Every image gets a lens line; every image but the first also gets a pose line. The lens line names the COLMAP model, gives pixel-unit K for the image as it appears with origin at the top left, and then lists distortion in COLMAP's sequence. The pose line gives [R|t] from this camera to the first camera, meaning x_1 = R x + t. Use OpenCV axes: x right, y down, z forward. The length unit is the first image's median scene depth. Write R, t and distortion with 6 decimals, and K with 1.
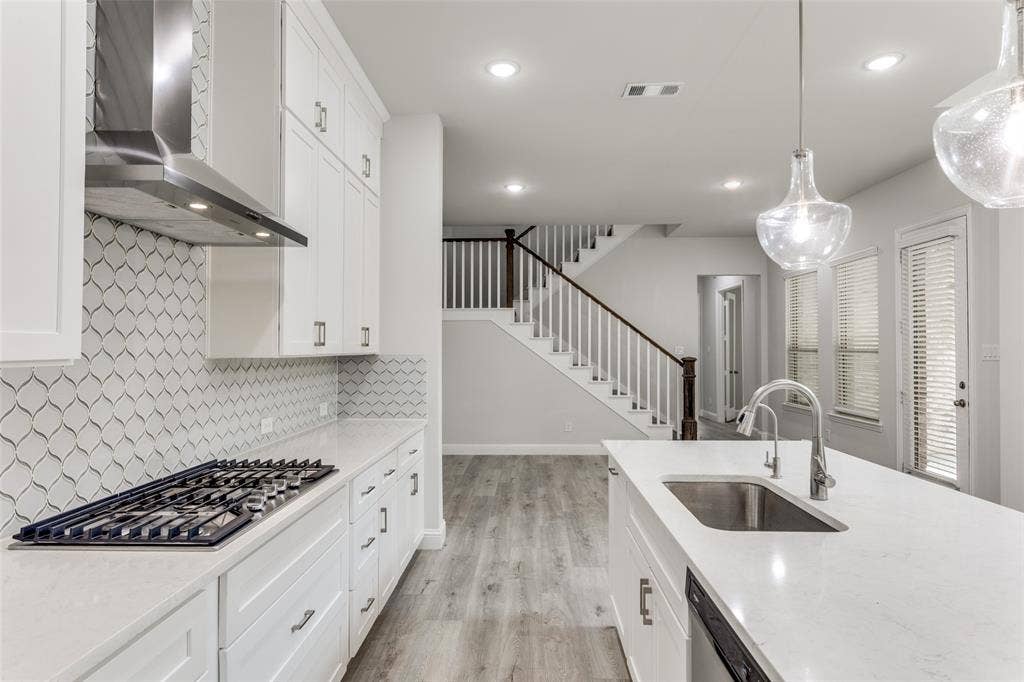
lens RADIAL K [[568.0, 0, 512.0], [0, 568.0, 341.0], [0, 0, 1]] dist [0.005935, 0.000585]
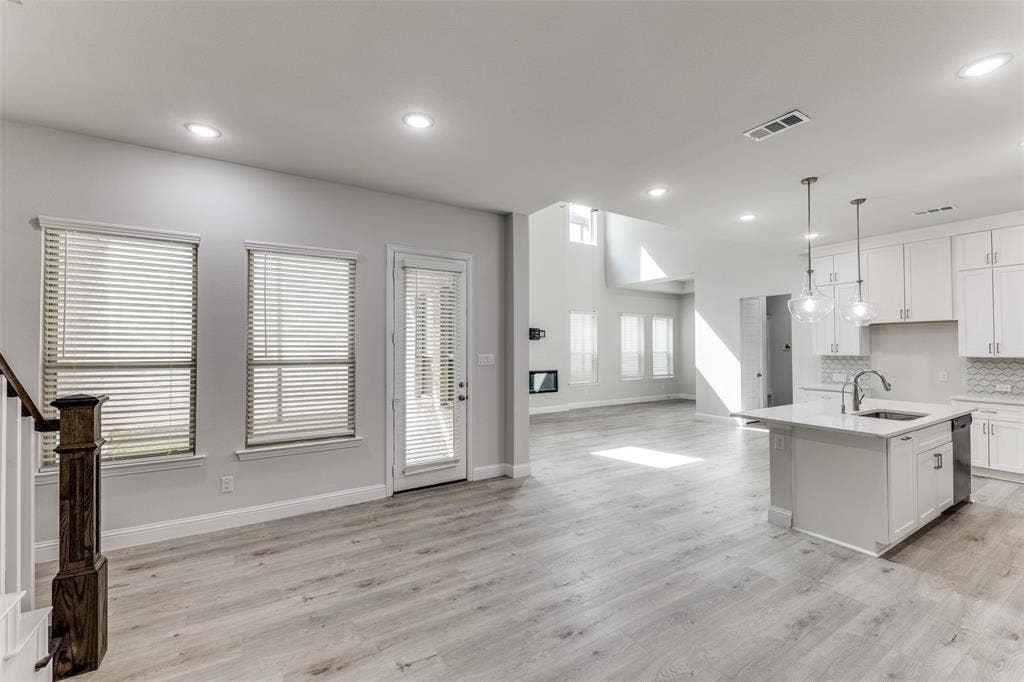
lens RADIAL K [[415.7, 0, 515.4], [0, 415.7, 342.1], [0, 0, 1]] dist [0.014744, -0.009388]
pose [[-0.554499, 0.012204, 0.832095, -0.085645], [-0.009412, 0.999737, -0.020934, -0.003068], [-0.832131, -0.019439, -0.554238, 1.134999]]
